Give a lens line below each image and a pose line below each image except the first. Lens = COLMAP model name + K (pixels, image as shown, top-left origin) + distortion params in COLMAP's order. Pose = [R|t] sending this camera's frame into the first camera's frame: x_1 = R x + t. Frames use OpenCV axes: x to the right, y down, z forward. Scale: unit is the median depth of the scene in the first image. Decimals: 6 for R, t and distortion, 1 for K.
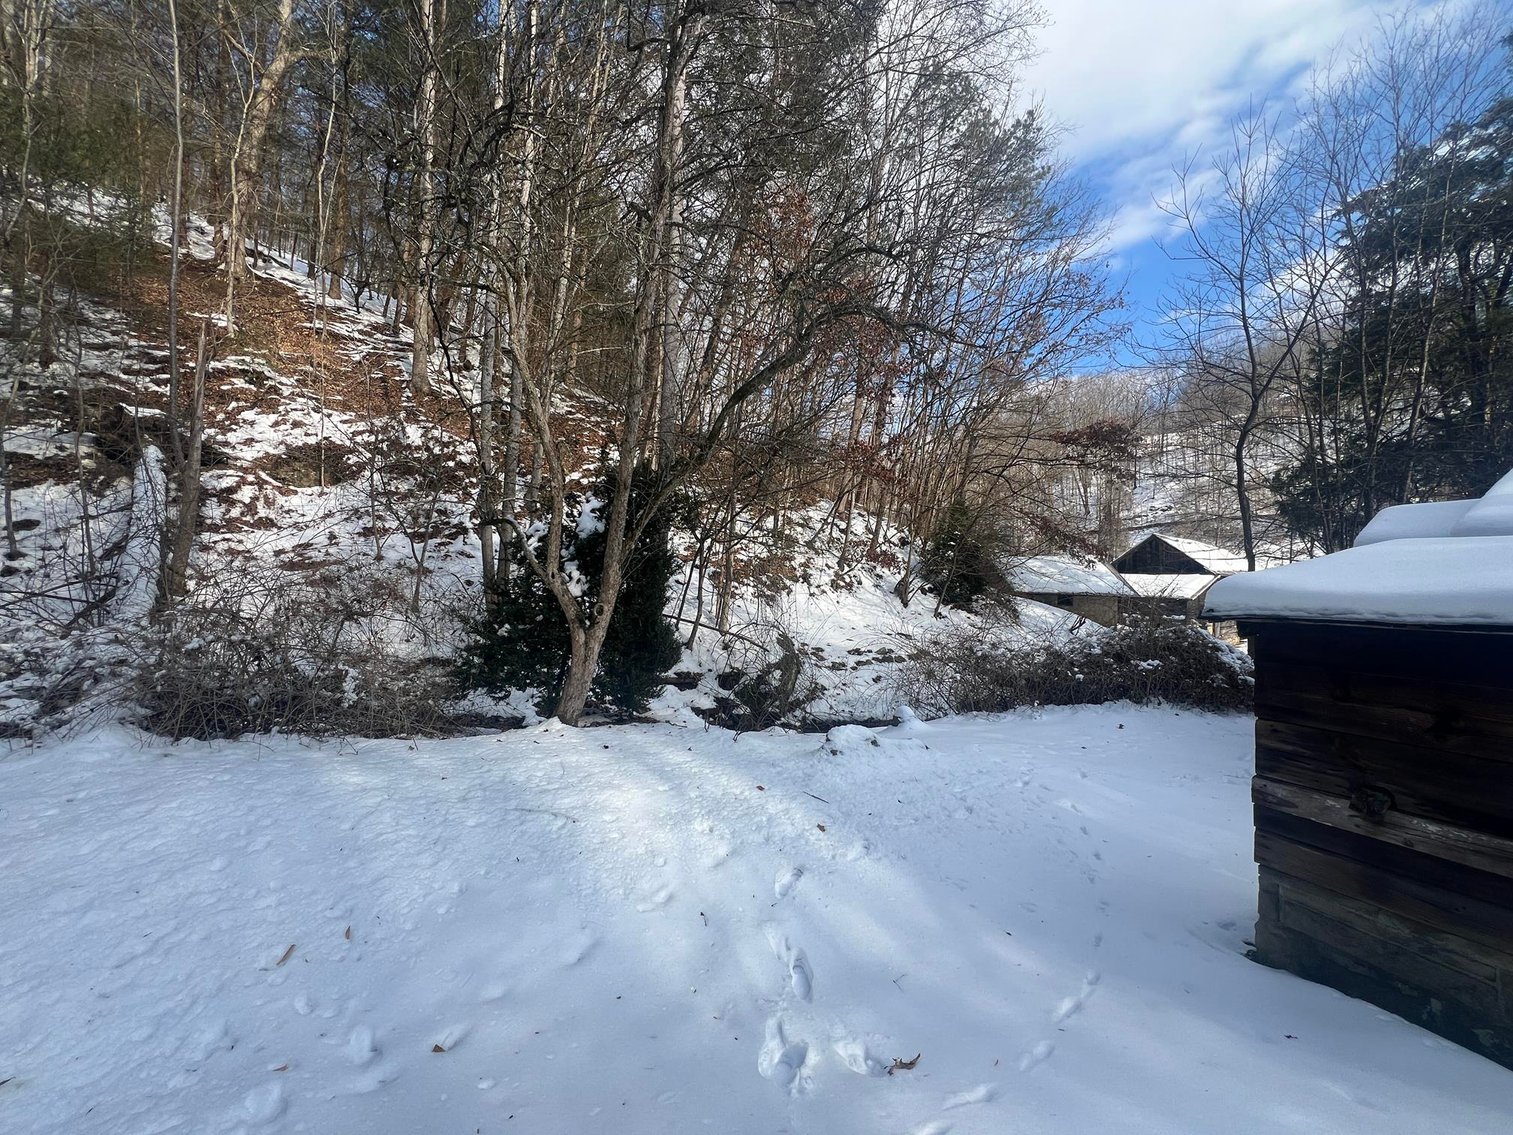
lens RADIAL K [[602.2, 0, 755.0], [0, 602.2, 569.8], [0, 0, 1]] dist [-0.000453, -0.000072]
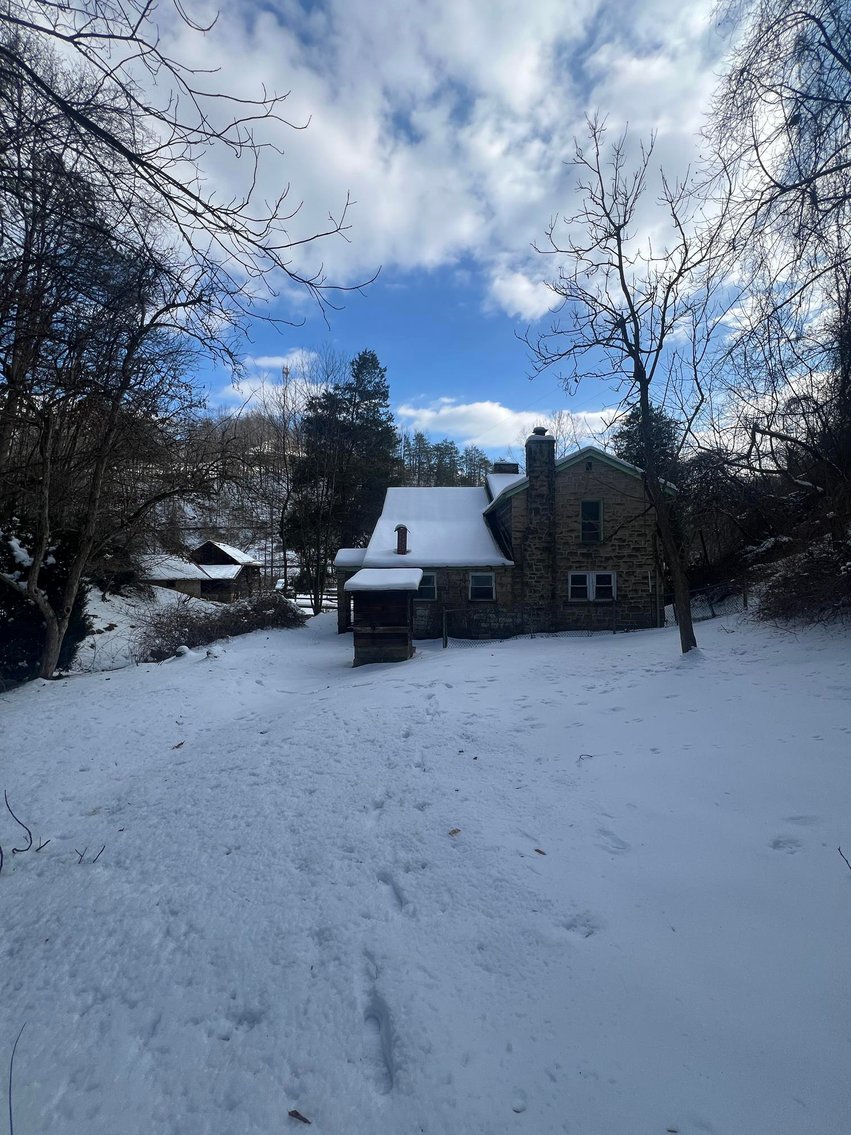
lens RADIAL K [[451.8, 0, 424.1], [0, 451.8, 562.9], [0, 0, 1]] dist [-0.000453, -0.000072]
pose [[0.452956, -0.009572, 0.891482, -0.288583], [-0.002903, 0.999921, 0.012211, -0.025968], [-0.891528, -0.008120, 0.452892, -0.147161]]
